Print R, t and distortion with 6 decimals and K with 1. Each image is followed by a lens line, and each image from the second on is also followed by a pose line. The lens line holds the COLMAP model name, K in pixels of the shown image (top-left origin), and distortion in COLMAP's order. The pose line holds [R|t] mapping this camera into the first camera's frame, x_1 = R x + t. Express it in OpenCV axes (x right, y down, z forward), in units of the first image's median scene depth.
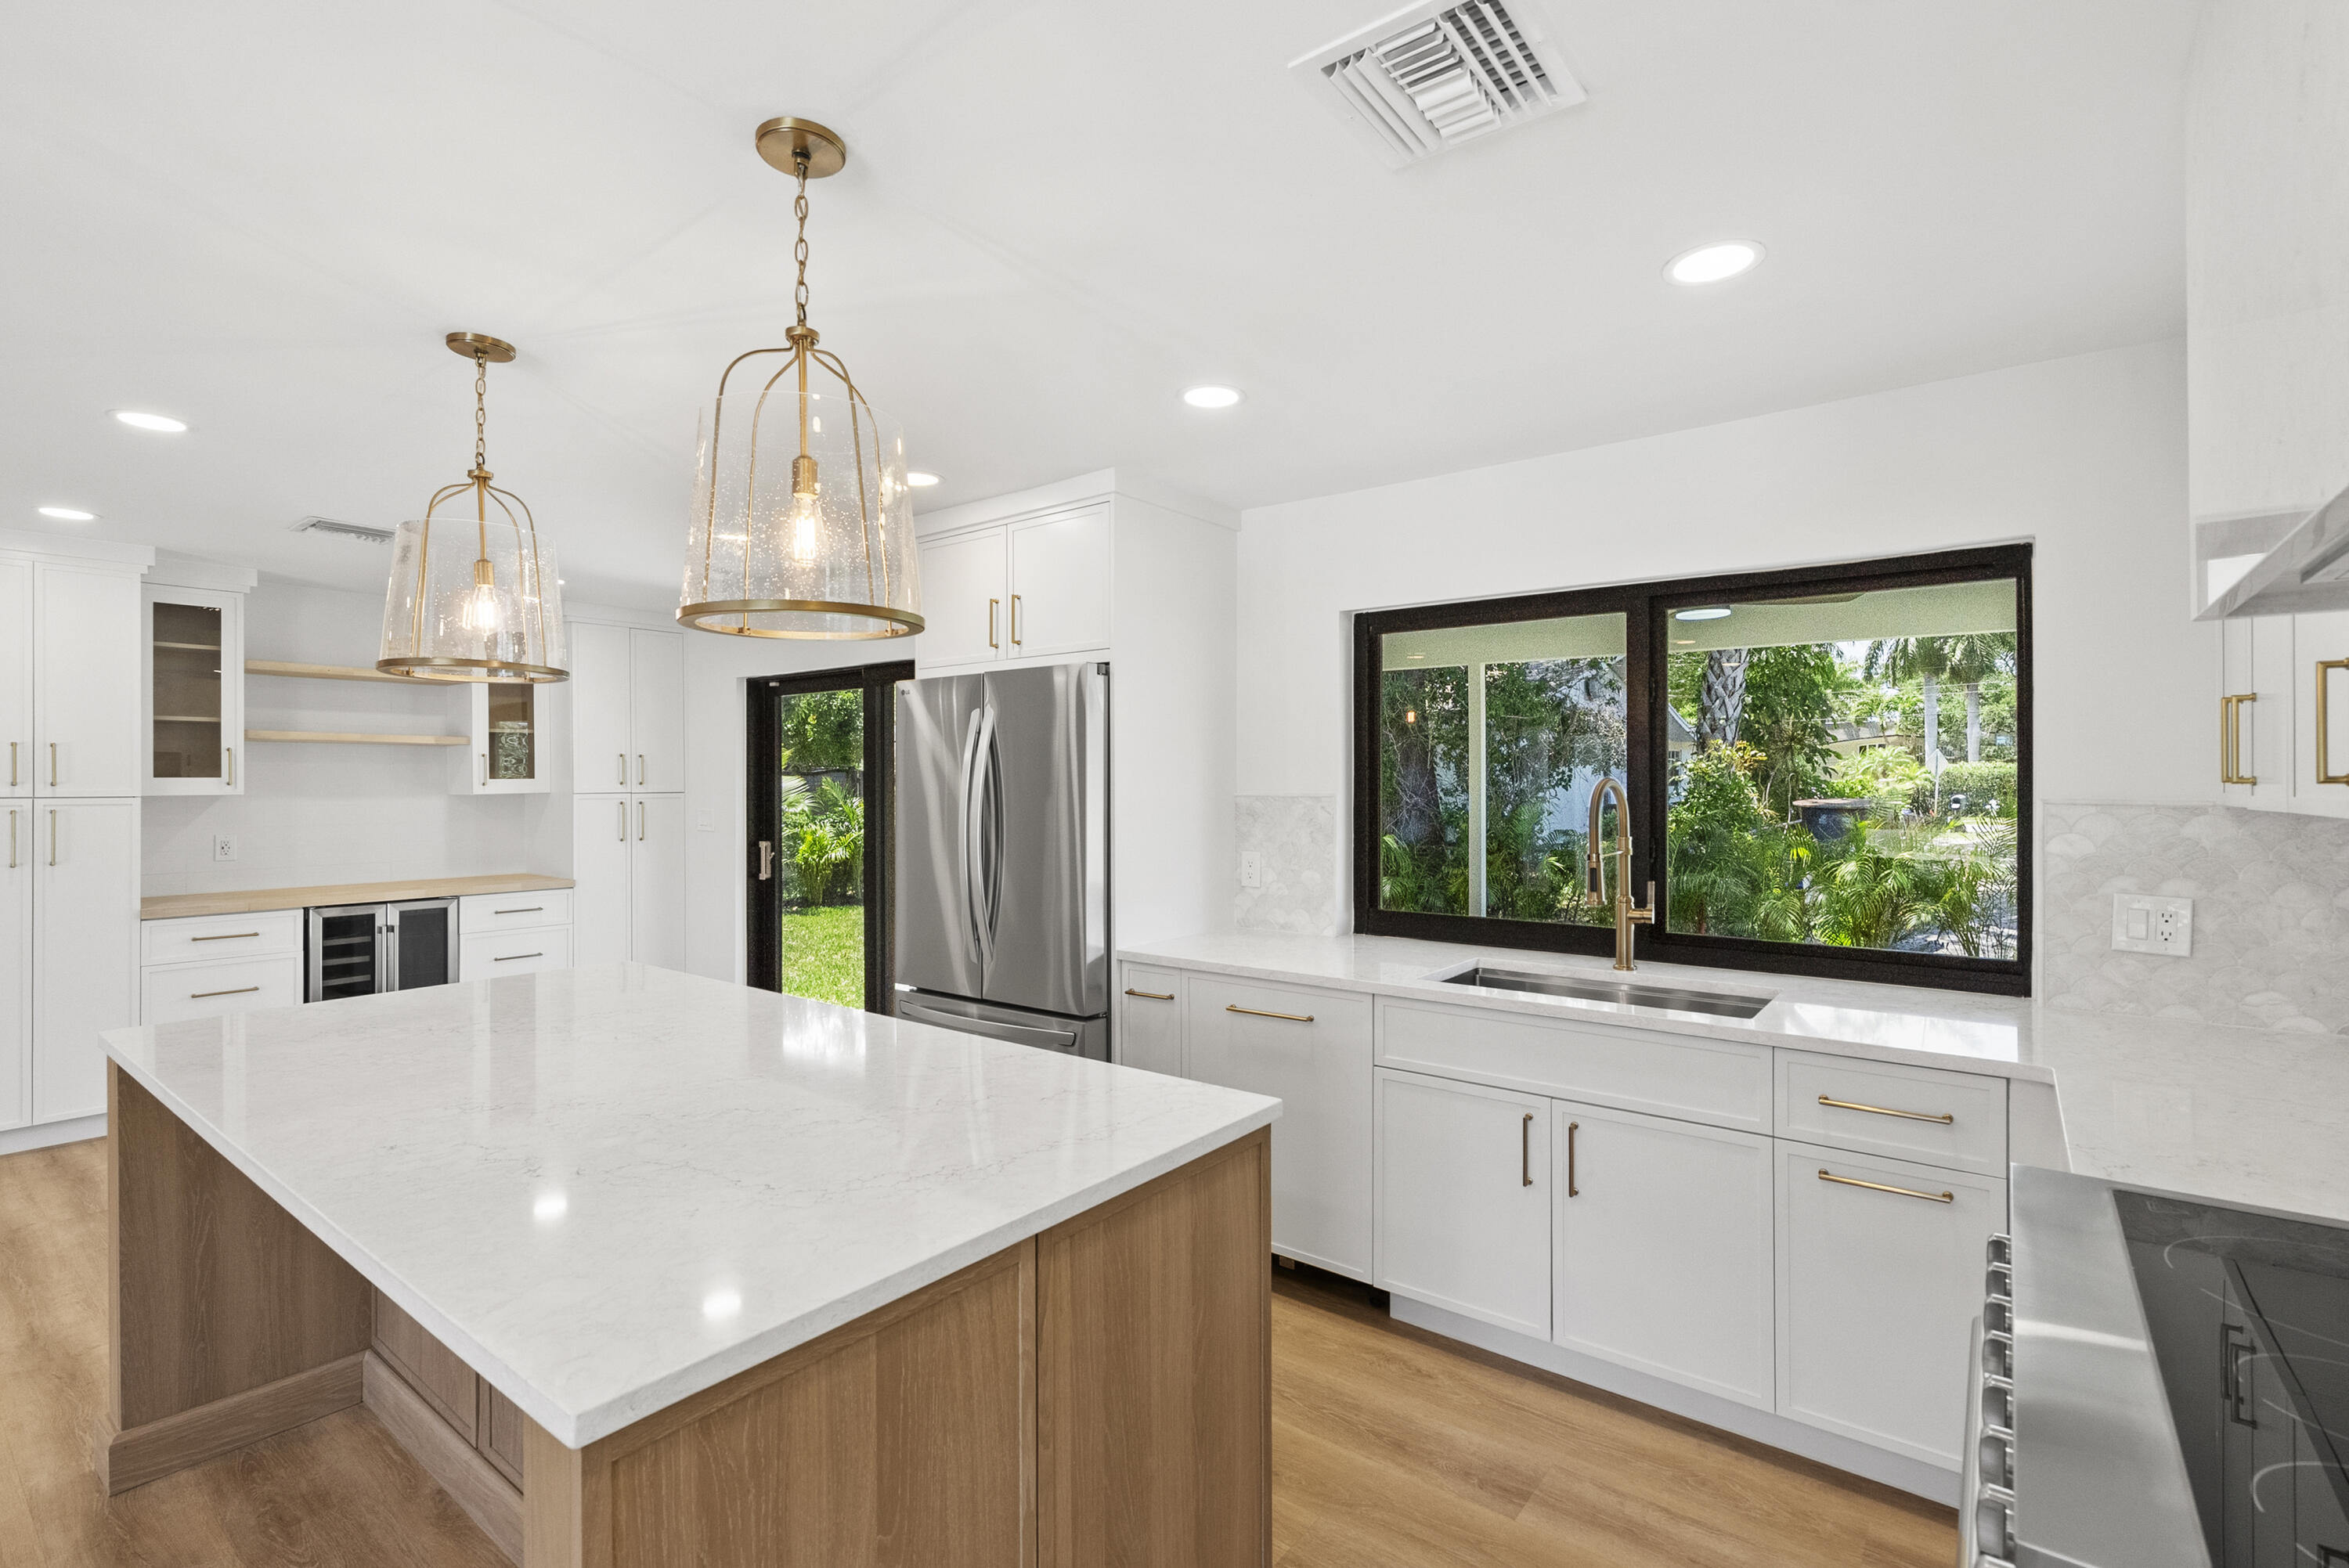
lens RADIAL K [[1070.4, 0, 1152.3], [0, 1070.4, 774.1], [0, 0, 1]] dist [-0.000130, -0.001146]
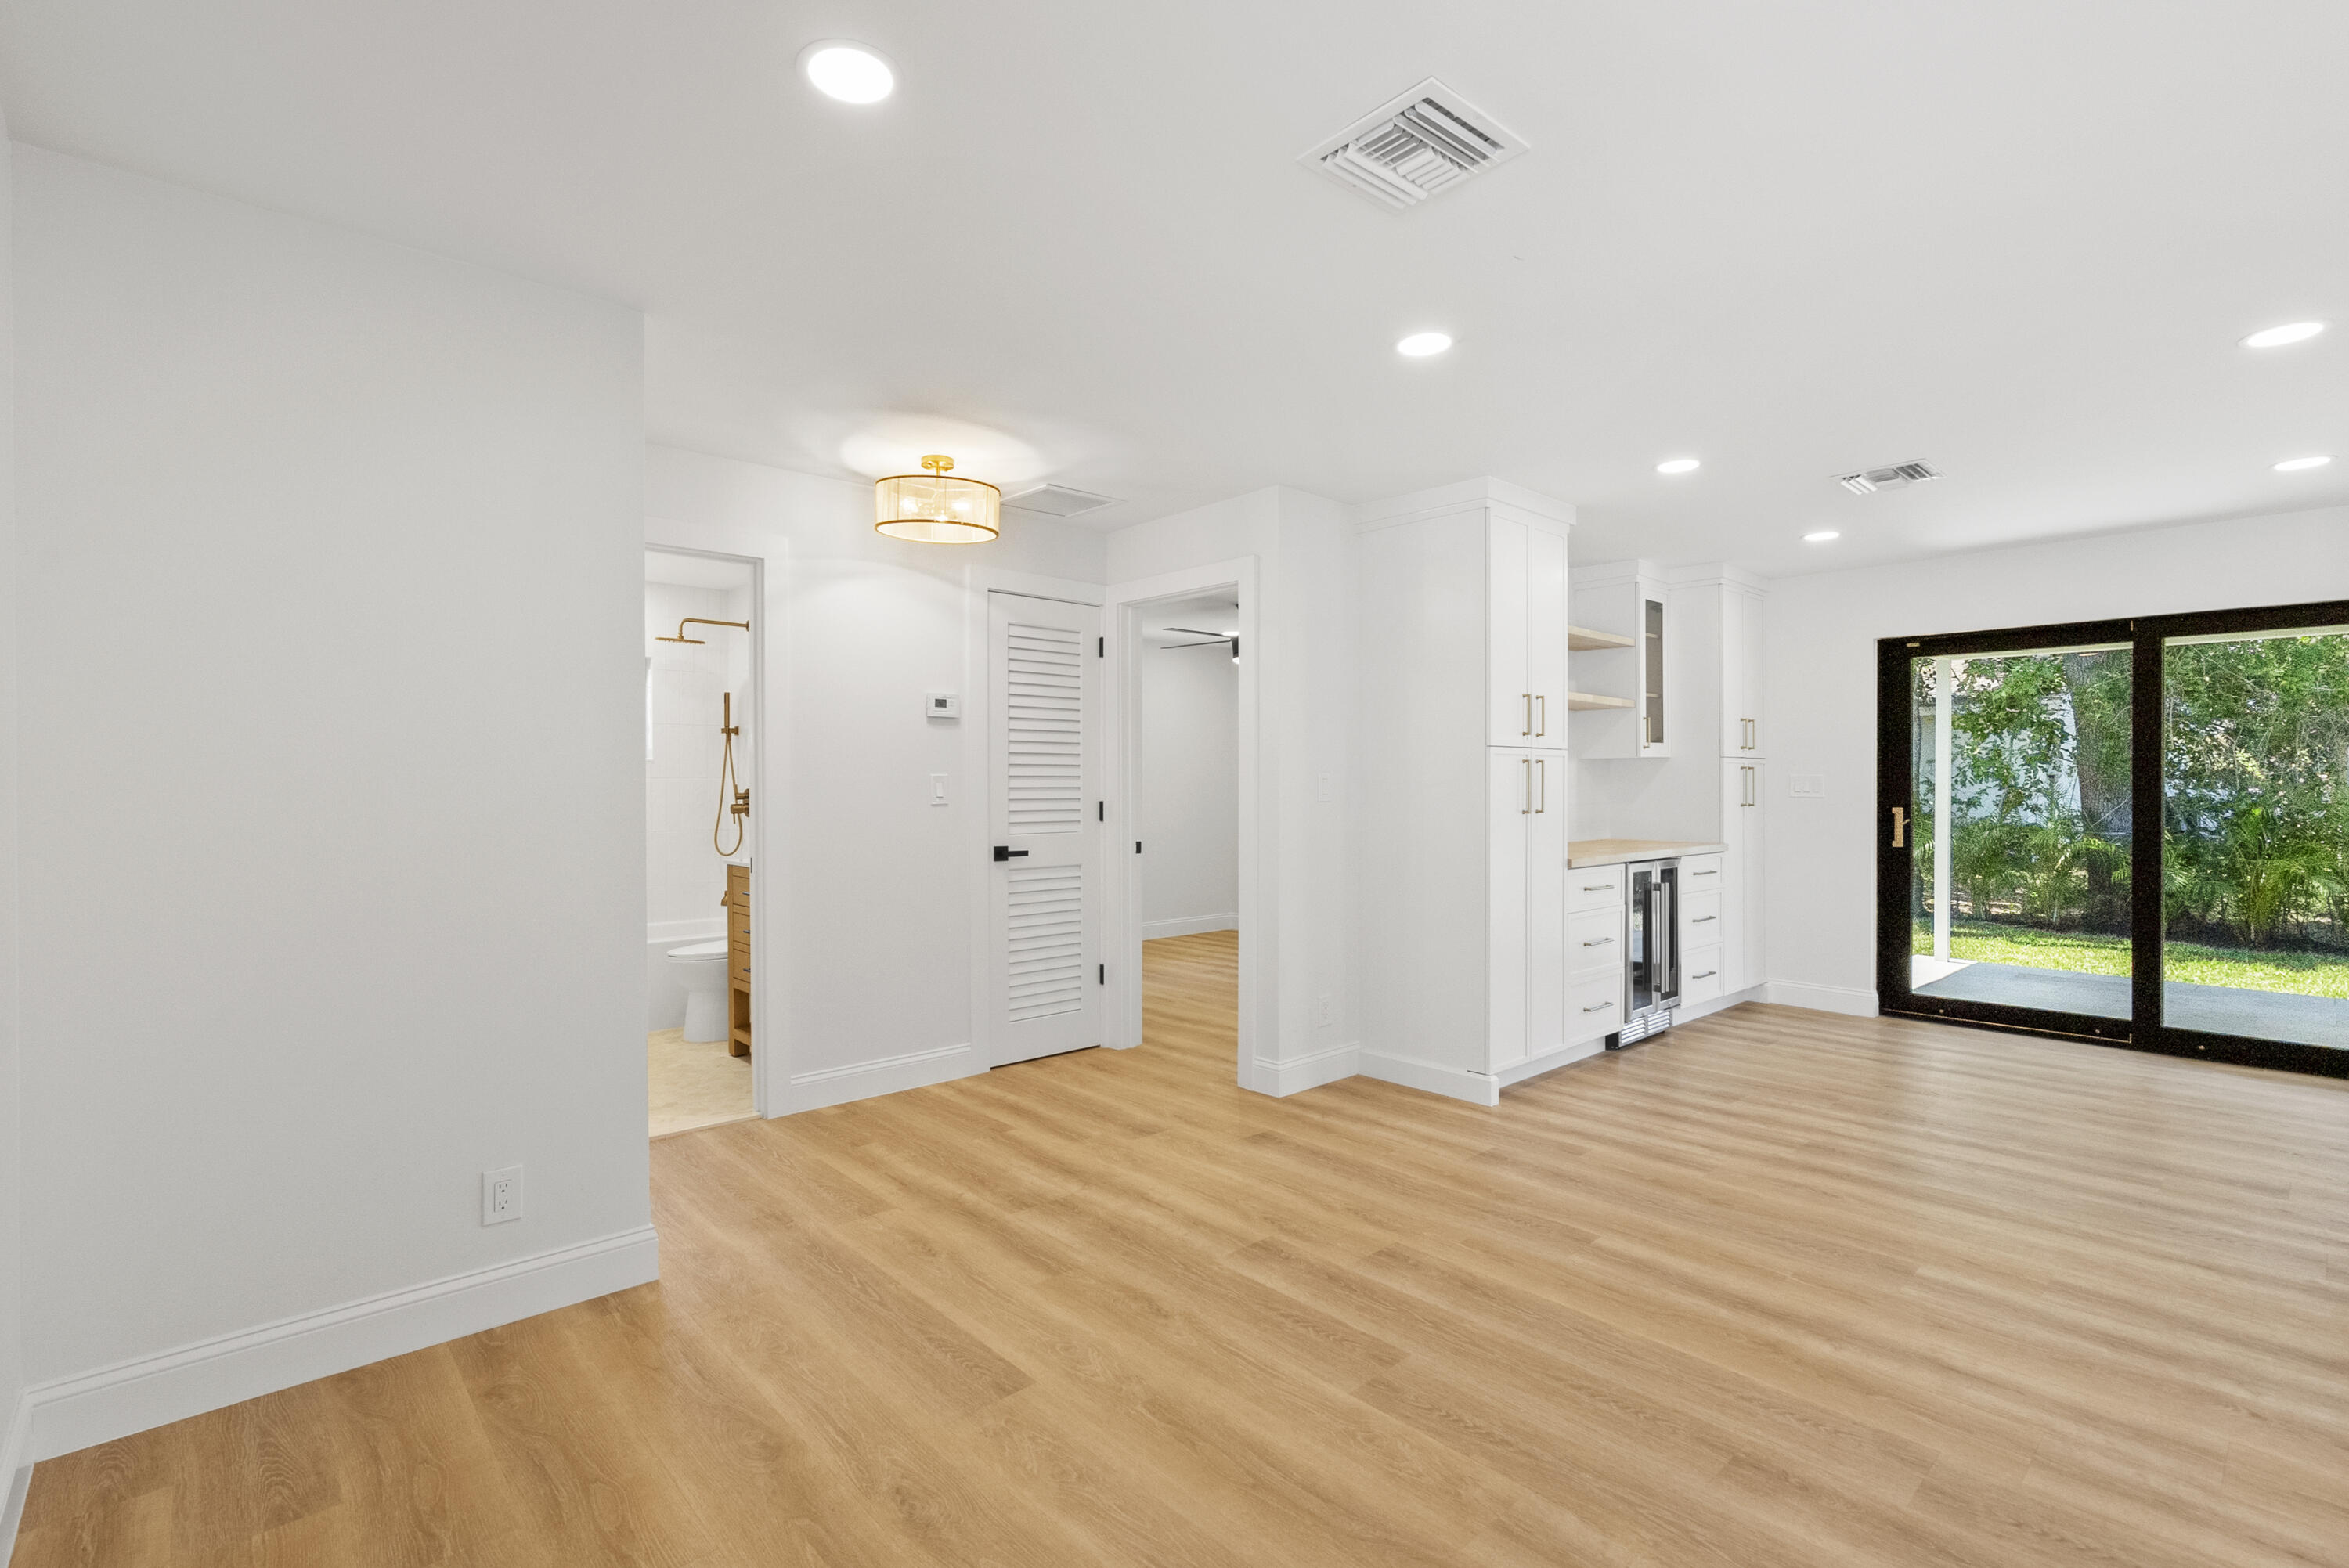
lens RADIAL K [[1079.7, 0, 1170.4], [0, 1079.7, 778.7], [0, 0, 1]] dist [0.001287, -0.000480]
pose [[0.986484, 0.002533, -0.163839, -1.053996], [-0.001696, 0.999985, 0.005249, 0.040756], [0.163850, -0.004900, 0.986473, -0.091288]]
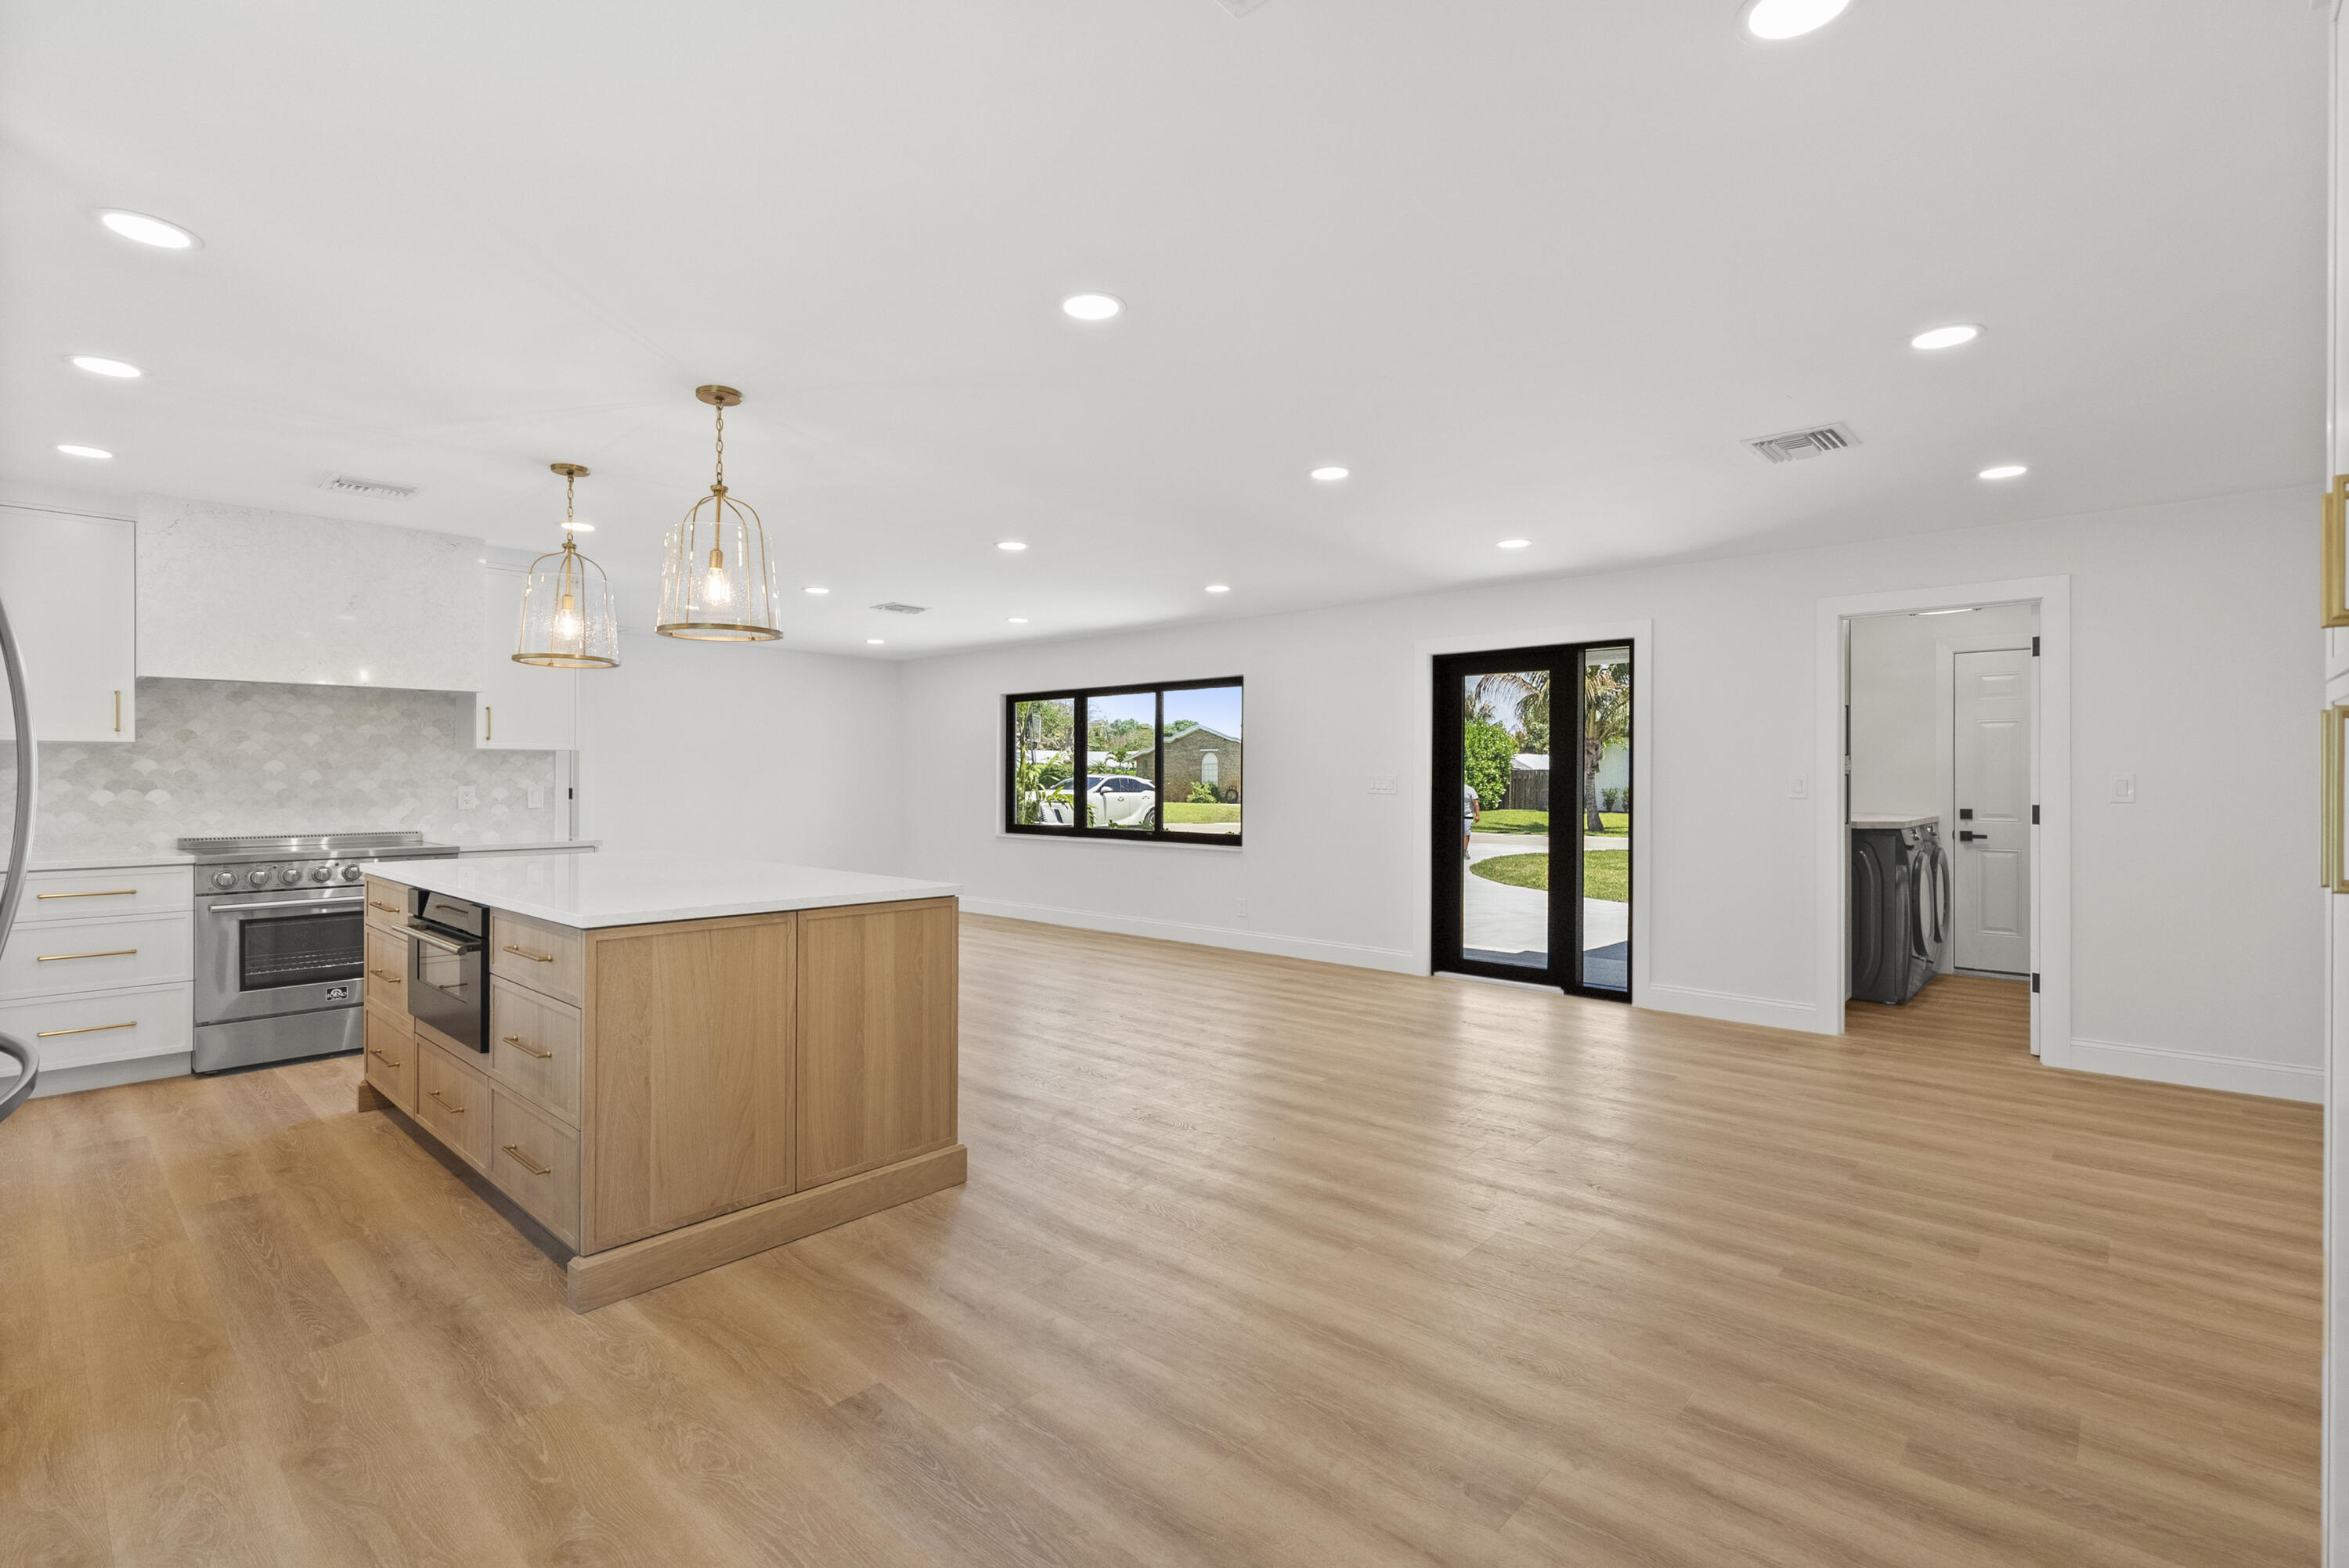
lens RADIAL K [[1079.7, 0, 1170.4], [0, 1079.7, 778.7], [0, 0, 1]] dist [0.001287, -0.000480]
pose [[-0.997532, -0.001200, 0.070202, -0.634558], [-0.001460, 0.999992, -0.003658, 0.045774], [-0.070197, -0.003752, -0.997526, 1.141706]]
